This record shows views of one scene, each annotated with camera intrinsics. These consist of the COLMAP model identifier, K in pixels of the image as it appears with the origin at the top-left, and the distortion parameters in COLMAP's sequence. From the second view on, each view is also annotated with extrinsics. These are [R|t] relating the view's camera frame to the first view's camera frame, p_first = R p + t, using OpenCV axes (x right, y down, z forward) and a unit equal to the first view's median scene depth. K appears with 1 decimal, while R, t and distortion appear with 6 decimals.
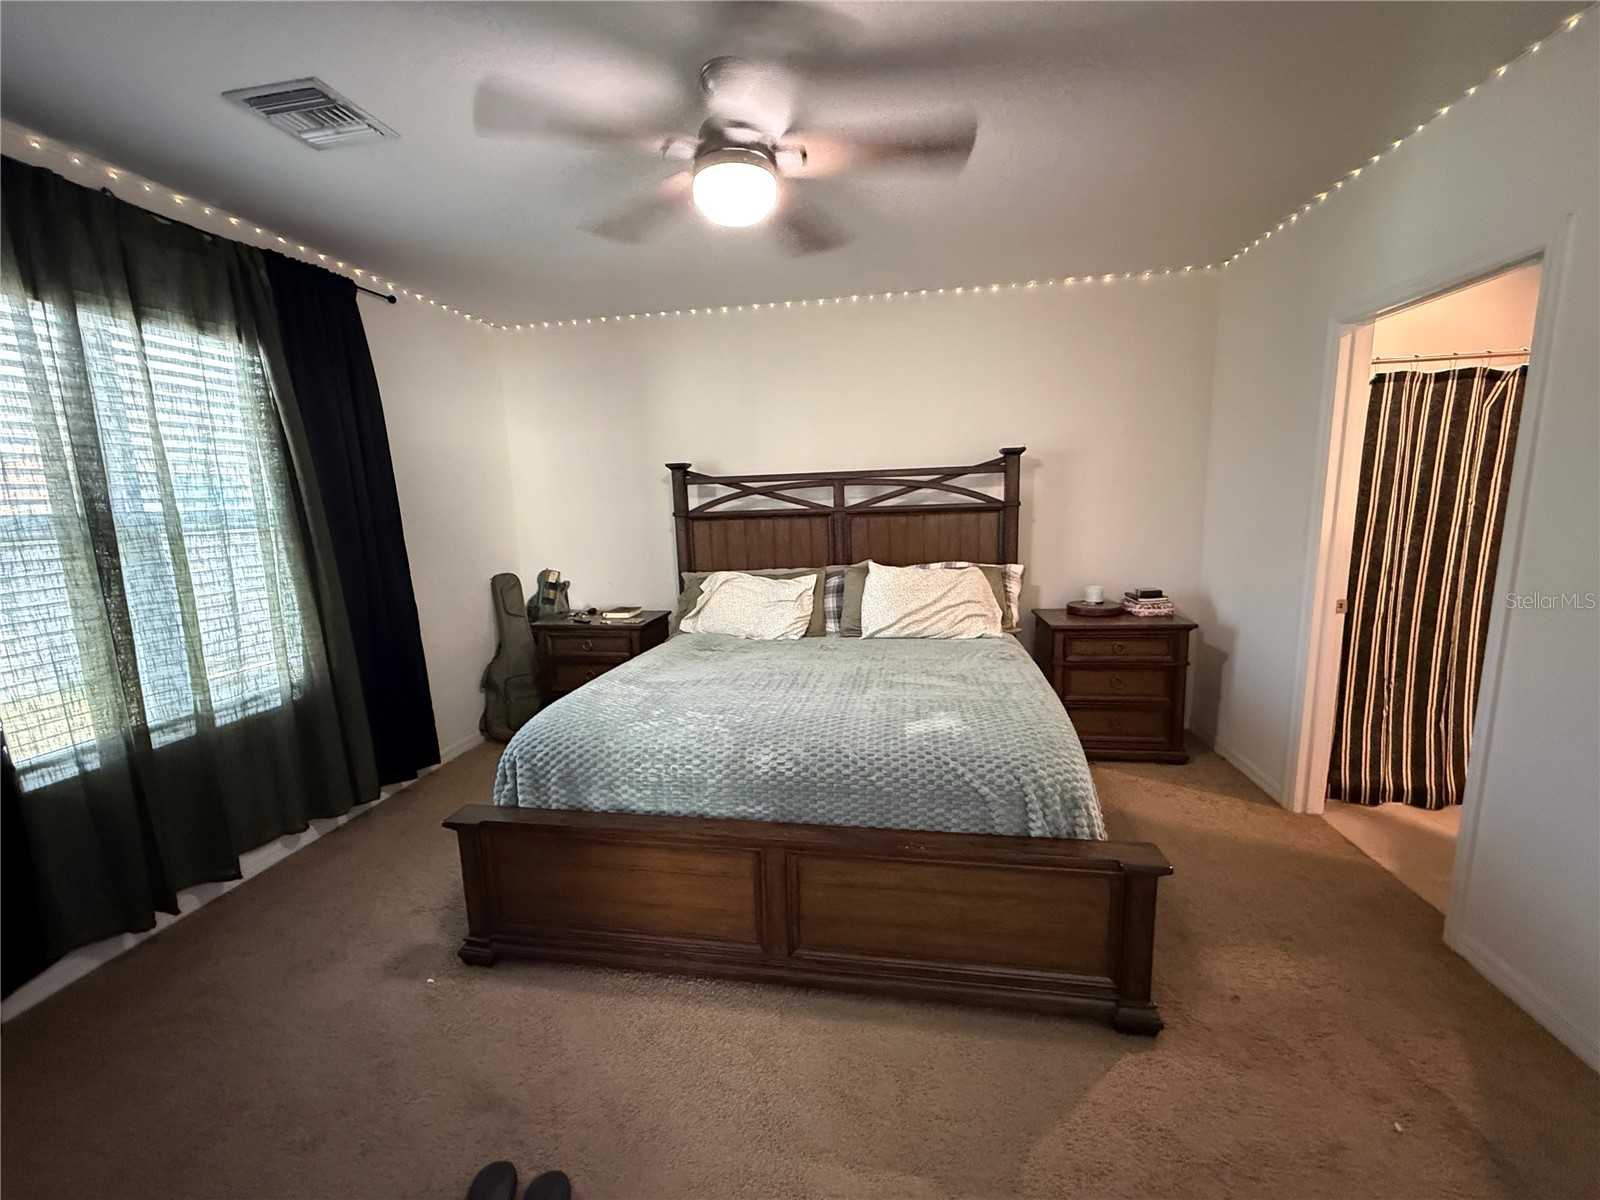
lens RADIAL K [[636.5, 0, 792.8], [0, 636.5, 609.0], [0, 0, 1]] dist [-0.000461, -0.000714]
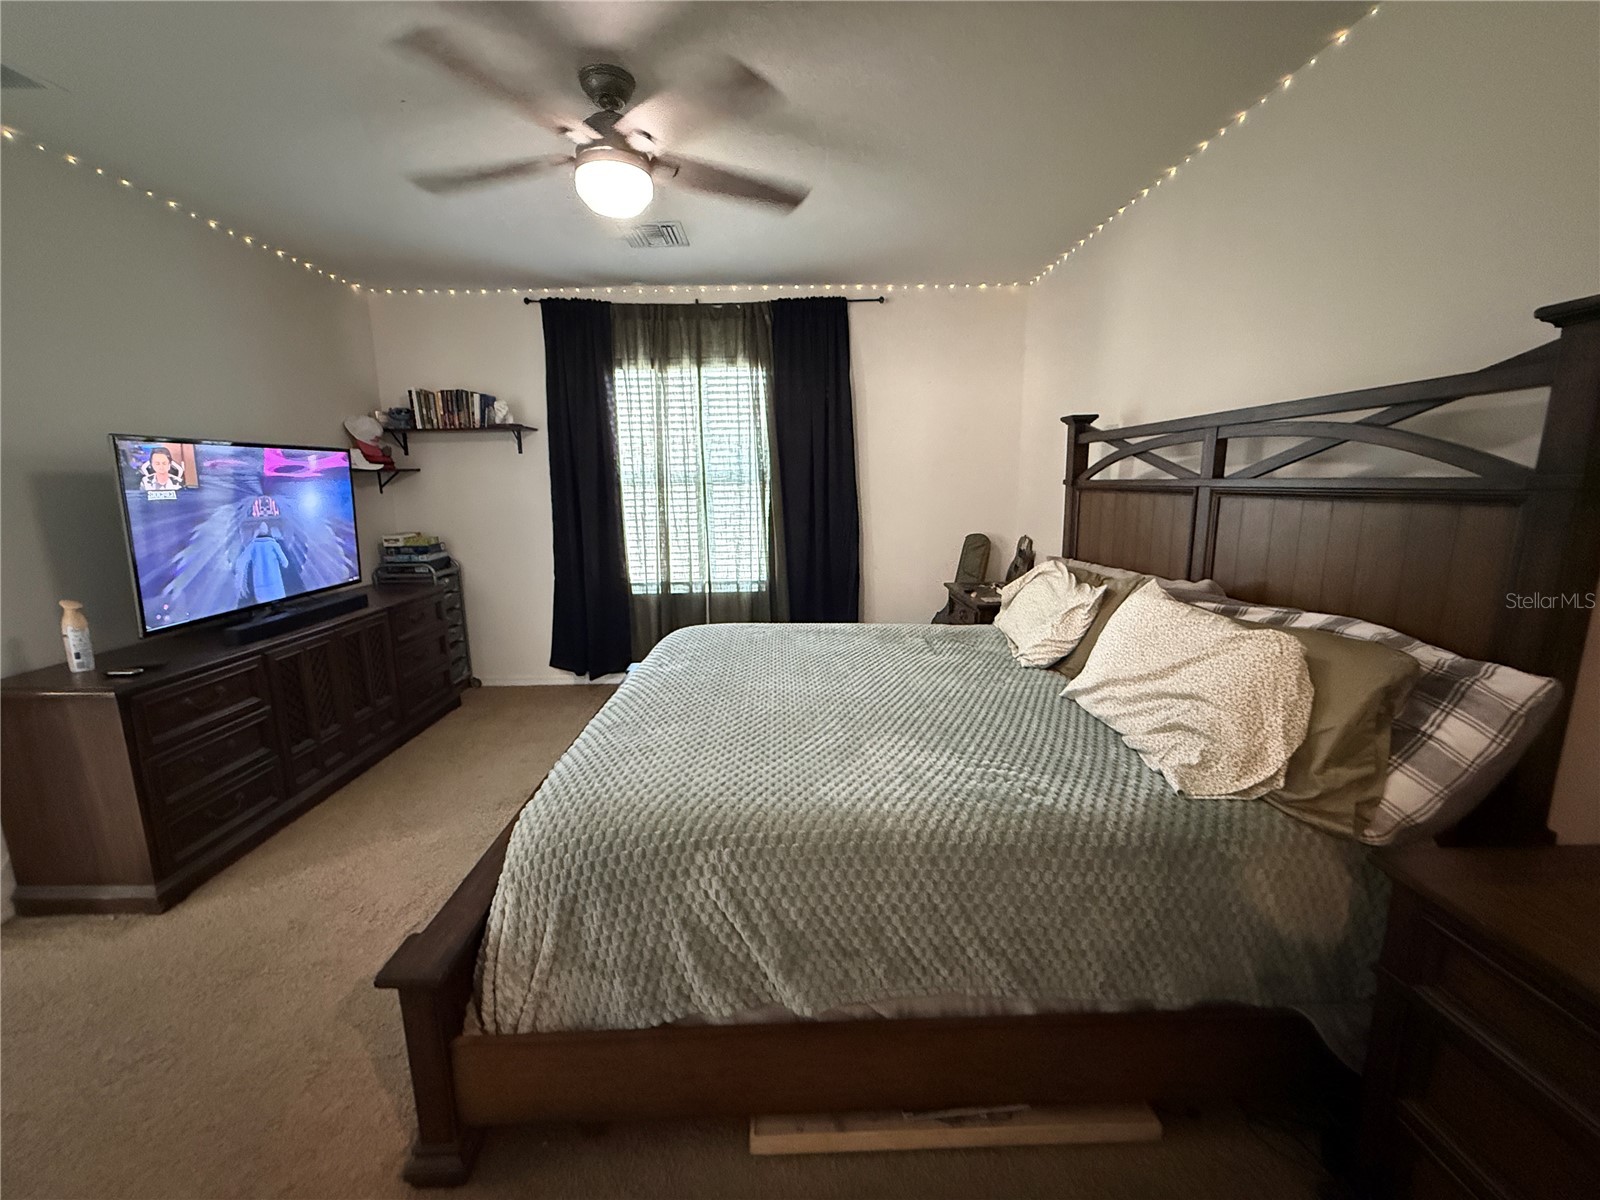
lens RADIAL K [[636.5, 0, 799.4], [0, 636.5, 597.4], [0, 0, 1]] dist [-0.000461, -0.000714]
pose [[0.201175, 0.205733, -0.957707, 0.803829], [-0.163219, 0.971068, 0.174317, -0.141904], [0.965861, 0.121248, 0.228934, 0.788783]]
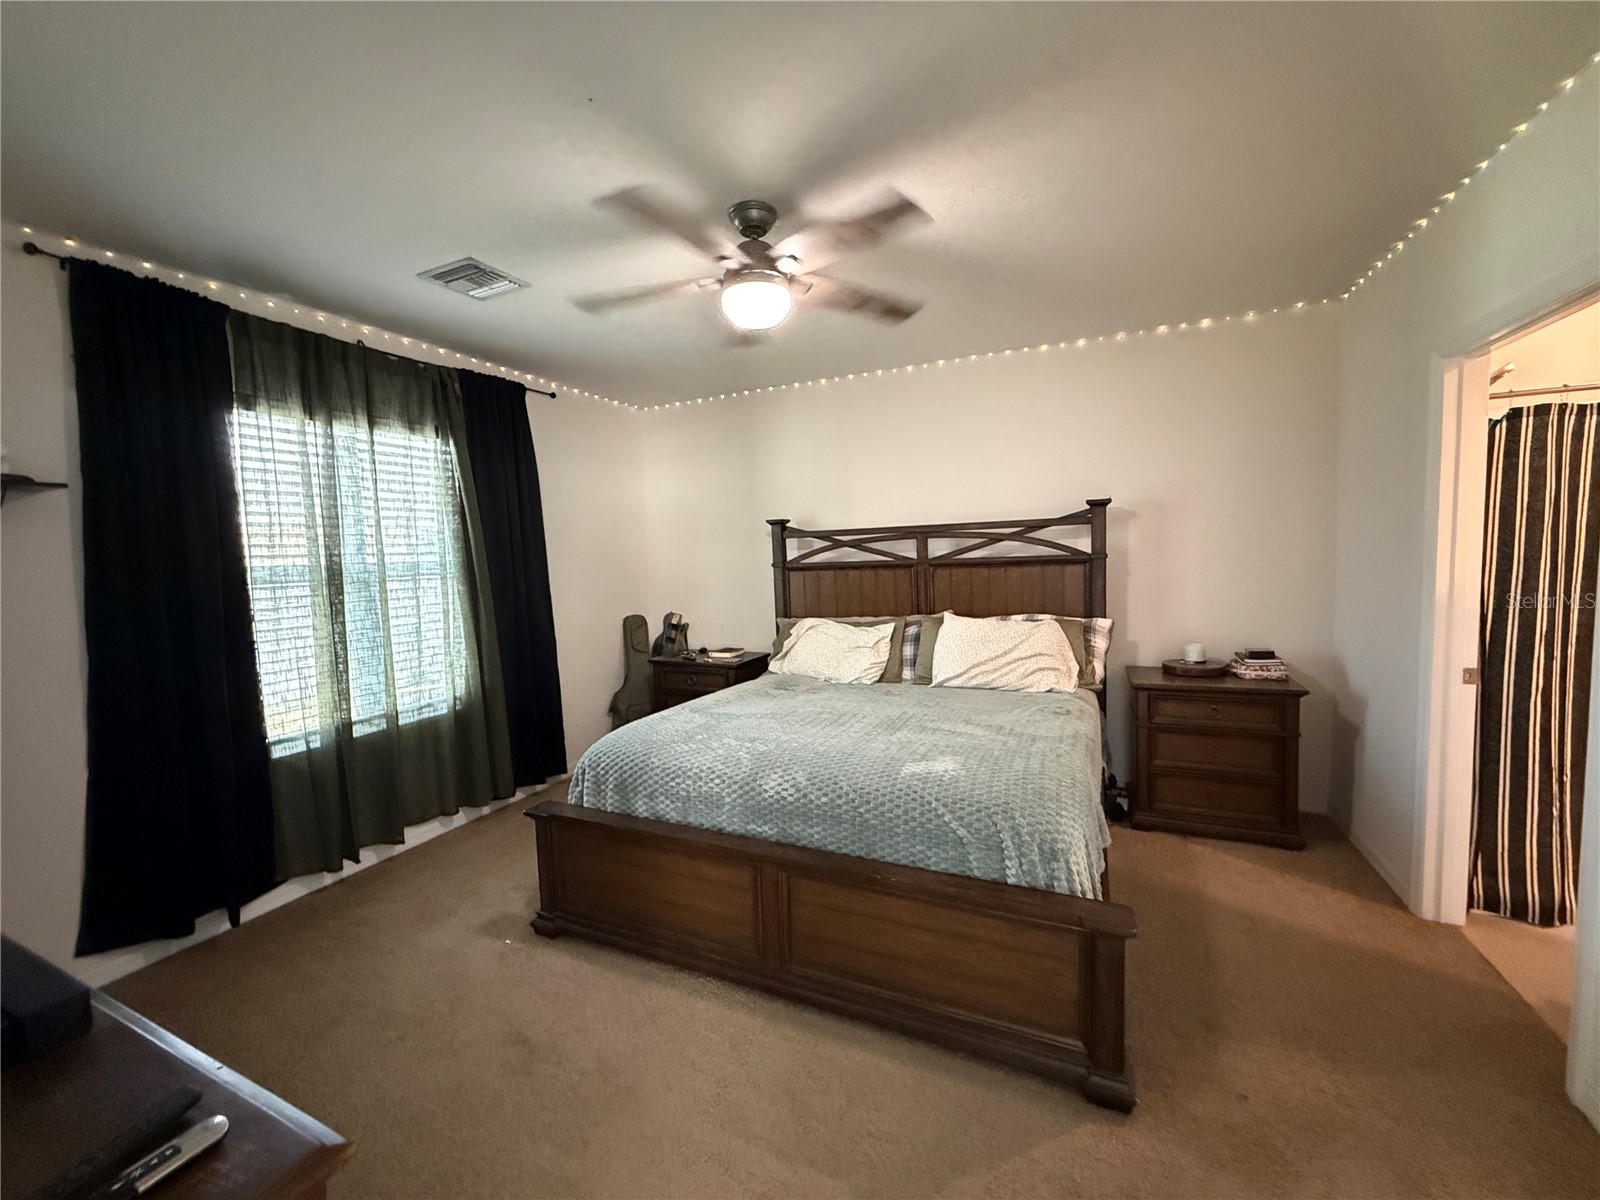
lens RADIAL K [[636.5, 0, 791.5], [0, 636.5, 611.0], [0, 0, 1]] dist [-0.000461, -0.000714]
pose [[0.964143, 0.023037, -0.264380, 0.208502], [-0.042322, 0.996822, -0.067482, 0.005083], [0.261986, 0.076251, 0.962055, -0.068233]]
